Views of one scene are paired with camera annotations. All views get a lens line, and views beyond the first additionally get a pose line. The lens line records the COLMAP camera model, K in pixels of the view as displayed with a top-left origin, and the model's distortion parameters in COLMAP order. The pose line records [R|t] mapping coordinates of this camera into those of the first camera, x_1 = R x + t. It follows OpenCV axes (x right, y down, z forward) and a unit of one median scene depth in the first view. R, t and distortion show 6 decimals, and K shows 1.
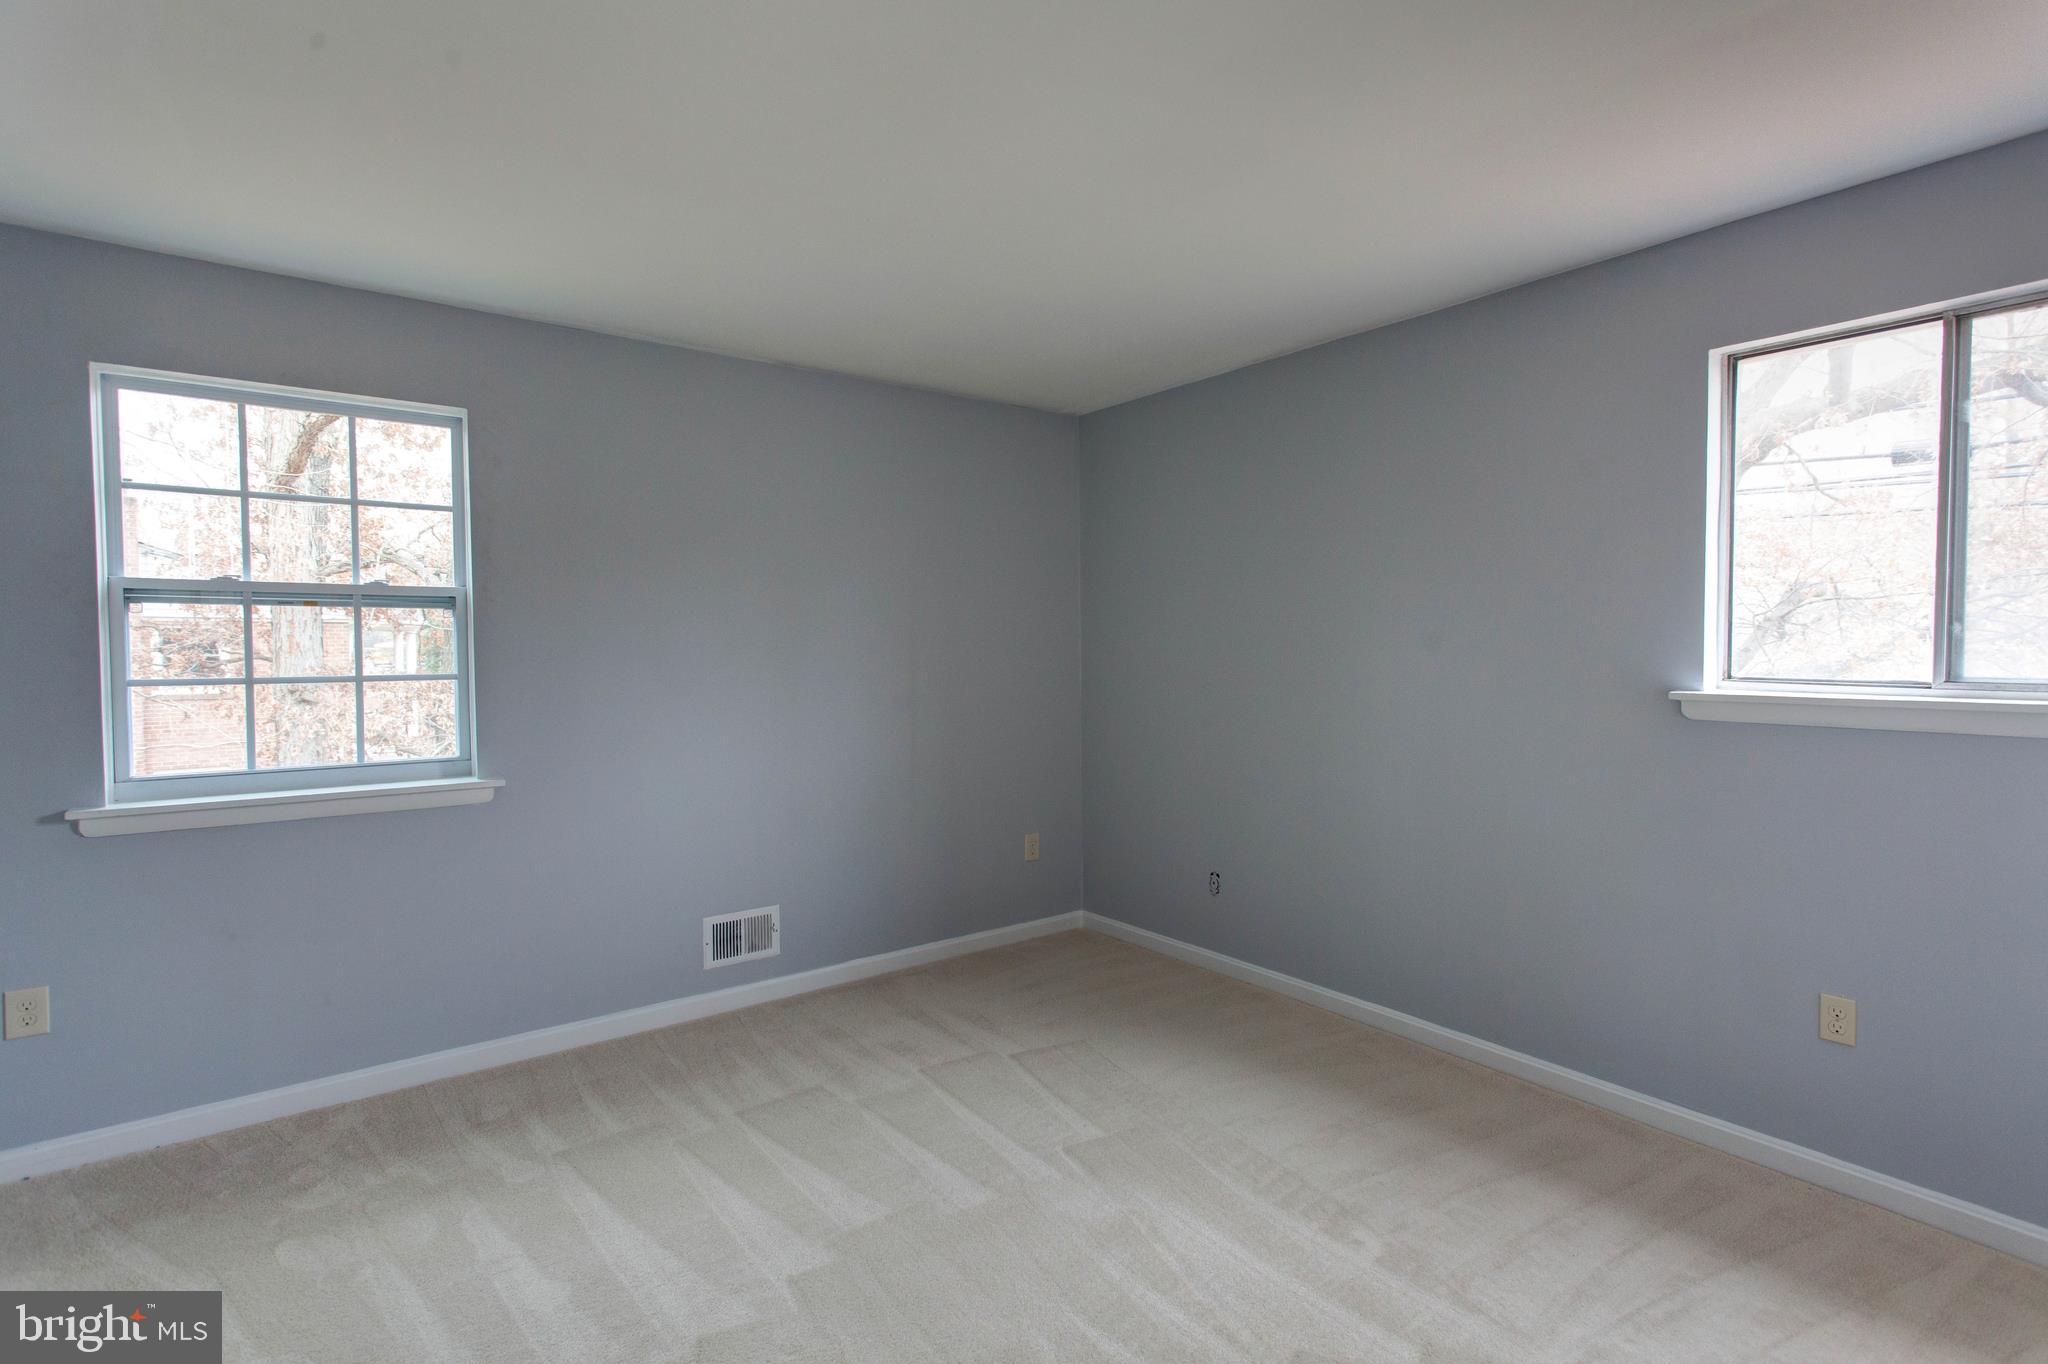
lens RADIAL K [[971.6, 0, 1029.7], [0, 971.6, 679.0], [0, 0, 1]] dist [0.009279, -0.000432]
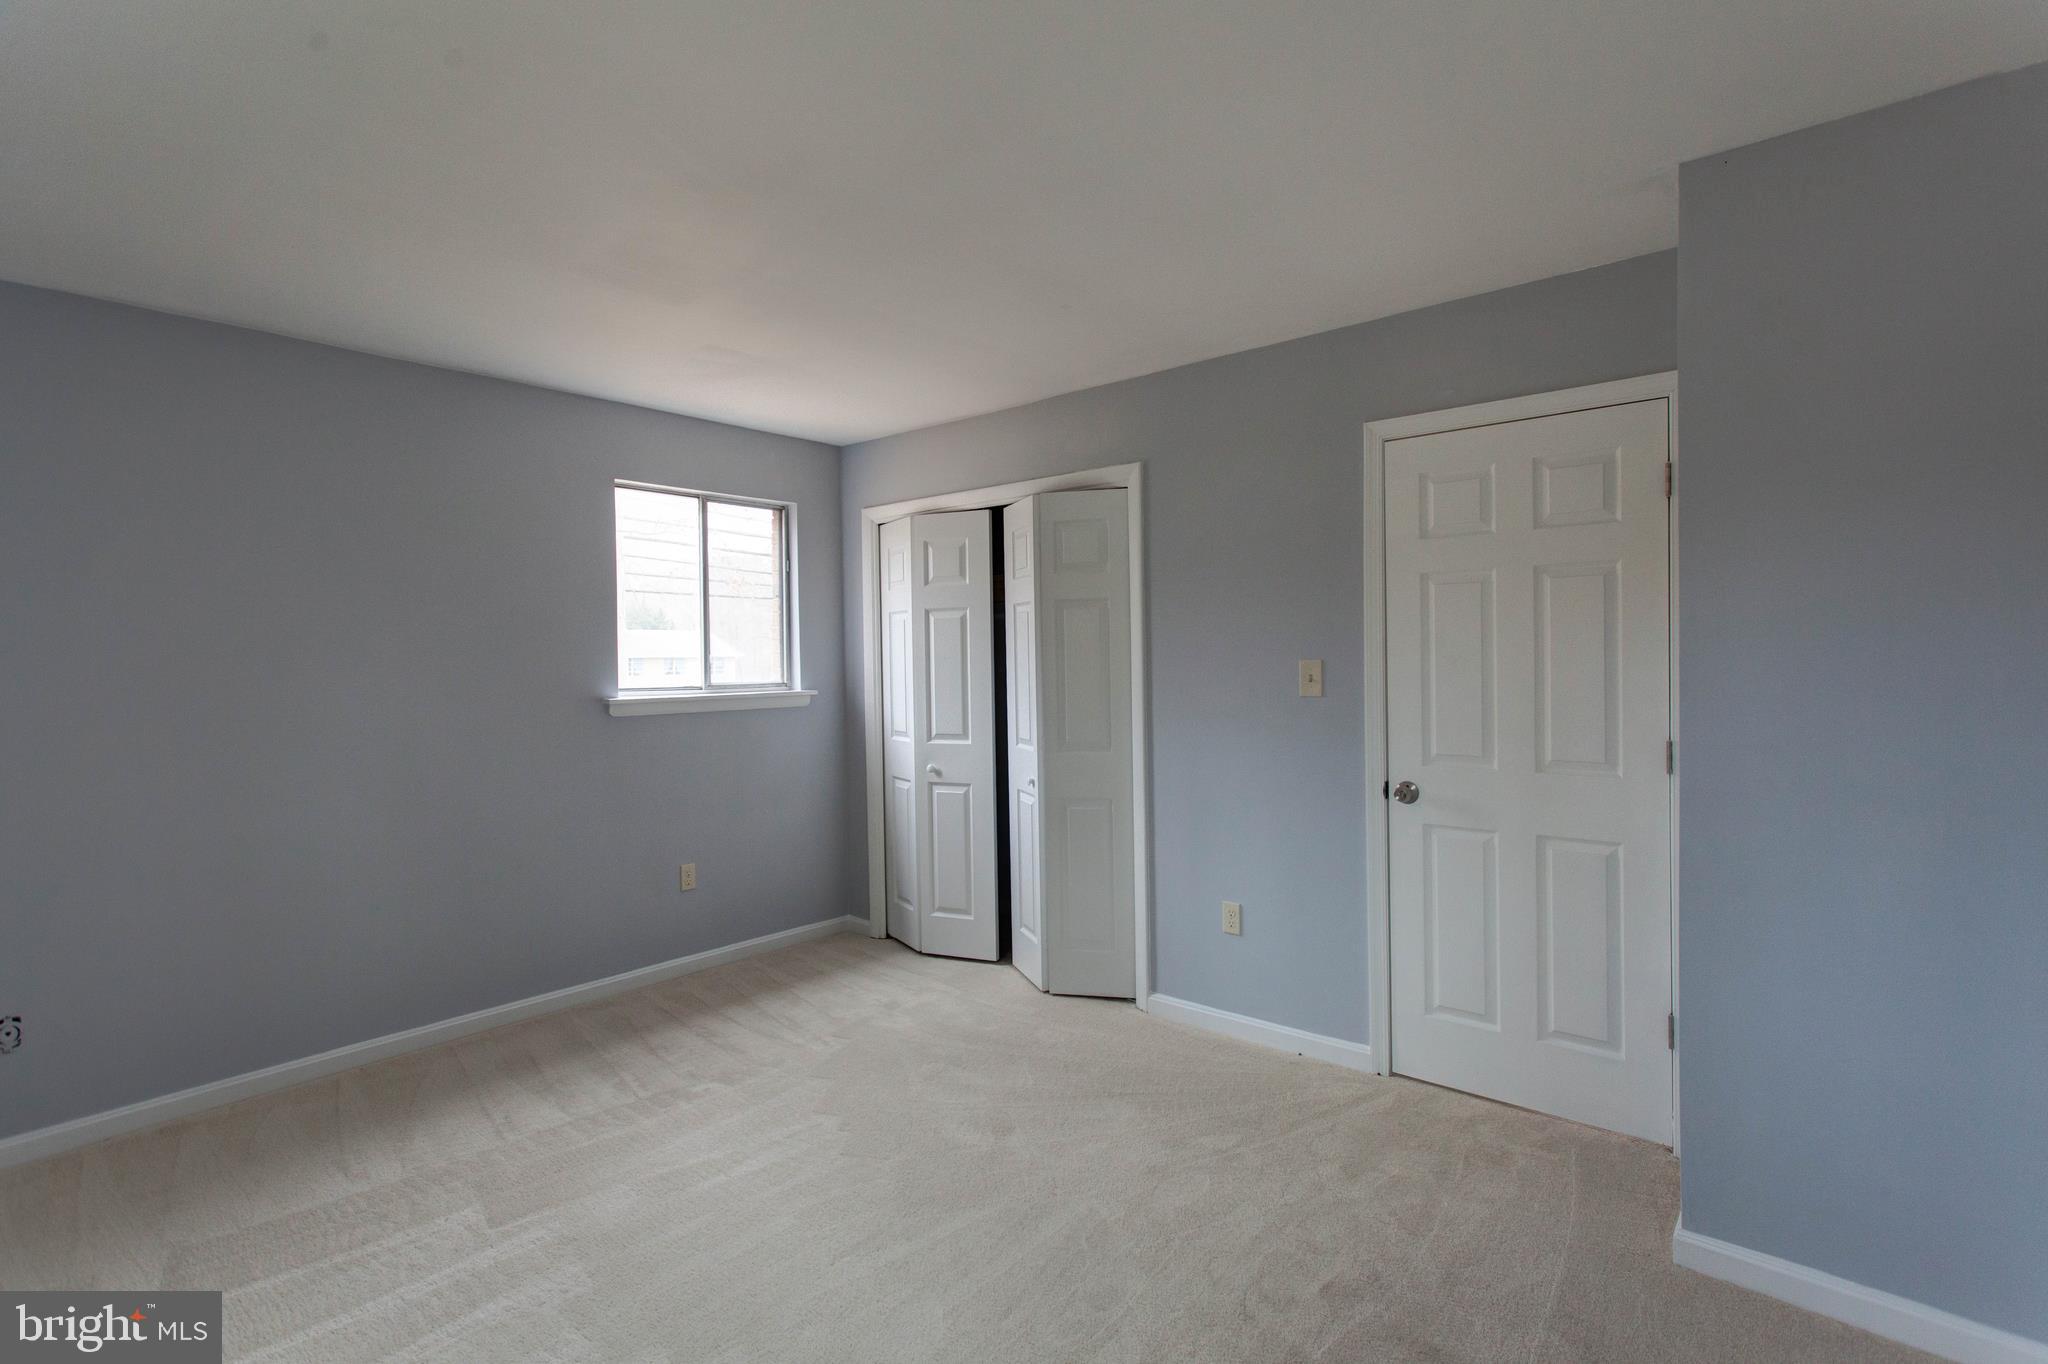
lens RADIAL K [[971.6, 0, 1037.5], [0, 971.6, 678.0], [0, 0, 1]] dist [0.009279, -0.000432]
pose [[-0.214617, -0.012593, 0.976617, -1.034495], [0.048305, 0.998556, 0.023492, -0.024871], [-0.975503, 0.052218, -0.213699, 0.733278]]
